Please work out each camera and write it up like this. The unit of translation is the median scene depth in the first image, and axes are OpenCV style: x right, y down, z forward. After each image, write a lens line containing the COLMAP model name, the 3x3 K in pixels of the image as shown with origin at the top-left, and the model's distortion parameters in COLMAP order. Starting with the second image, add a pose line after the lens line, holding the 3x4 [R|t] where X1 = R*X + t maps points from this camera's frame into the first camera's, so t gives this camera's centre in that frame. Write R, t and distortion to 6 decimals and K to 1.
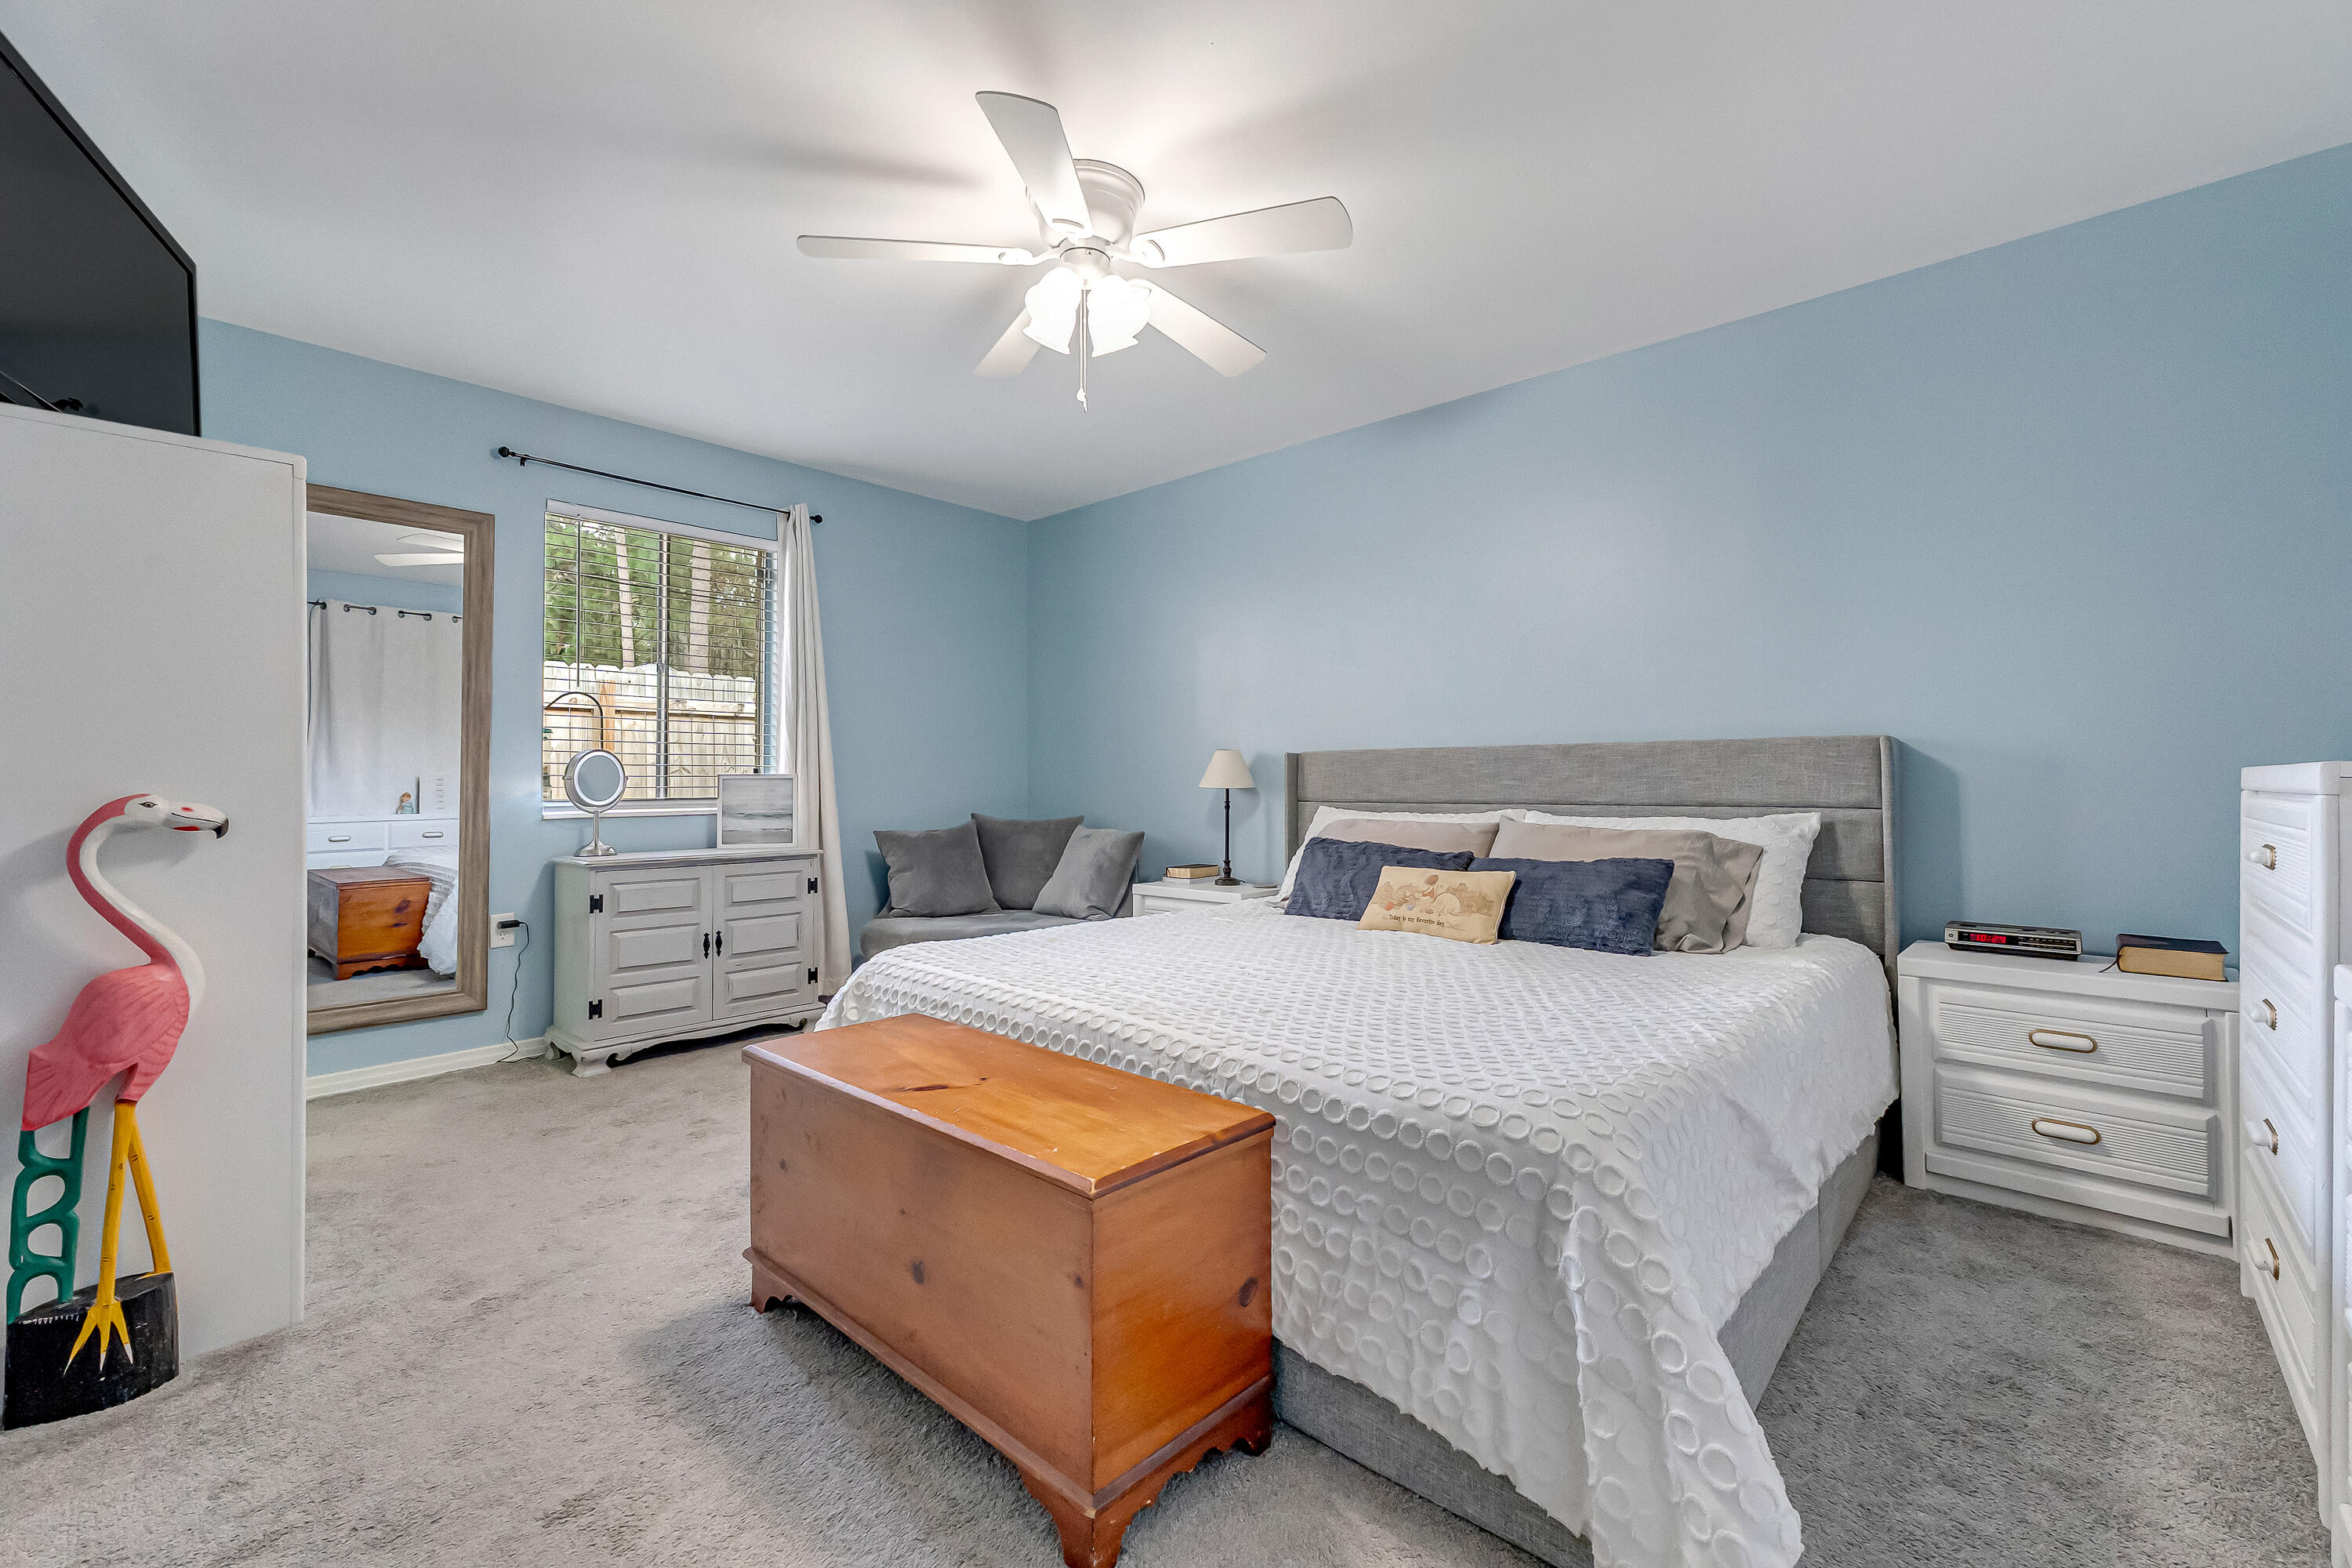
lens RADIAL K [[994.5, 0, 1177.8], [0, 994.5, 768.2], [0, 0, 1]] dist [0.006701, 0.000297]
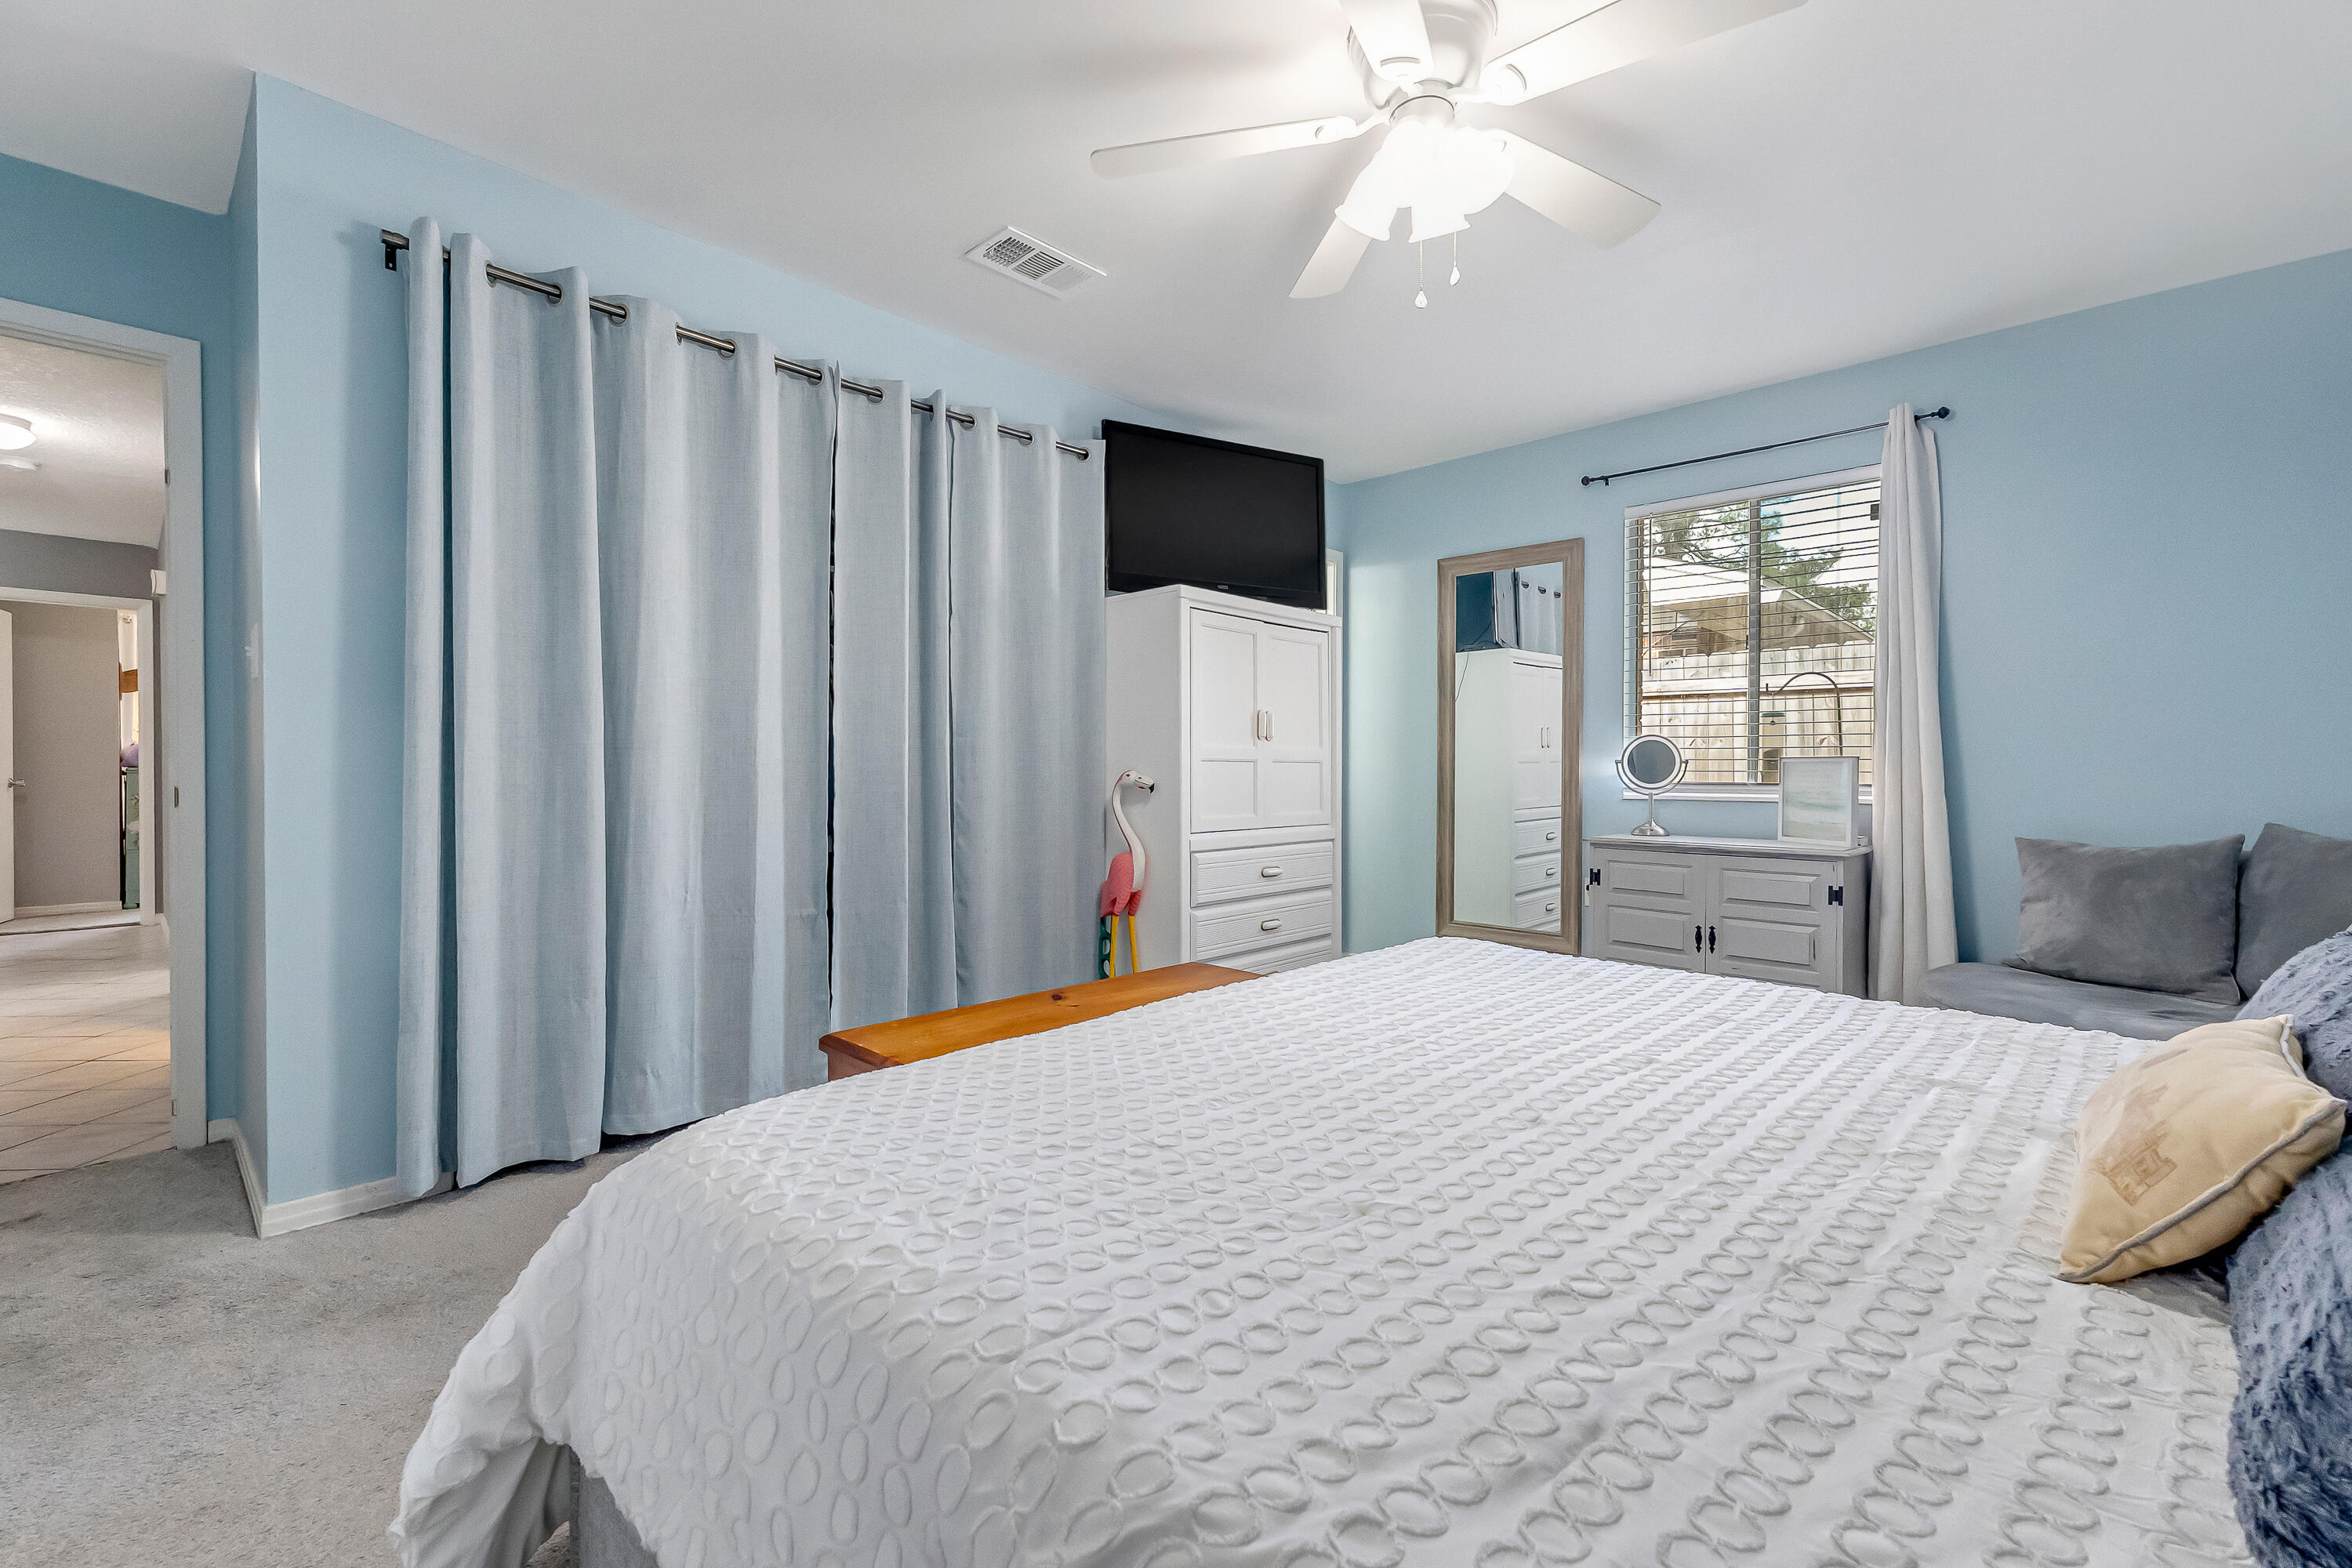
lens RADIAL K [[994.5, 0, 1180.4], [0, 994.5, 780.9], [0, 0, 1]] dist [0.006701, 0.000297]
pose [[-0.023826, 0.017627, -0.999561, 0.478116], [0.011859, 0.999779, 0.017349, 0.005906], [0.999646, -0.011441, -0.024030, 0.527637]]
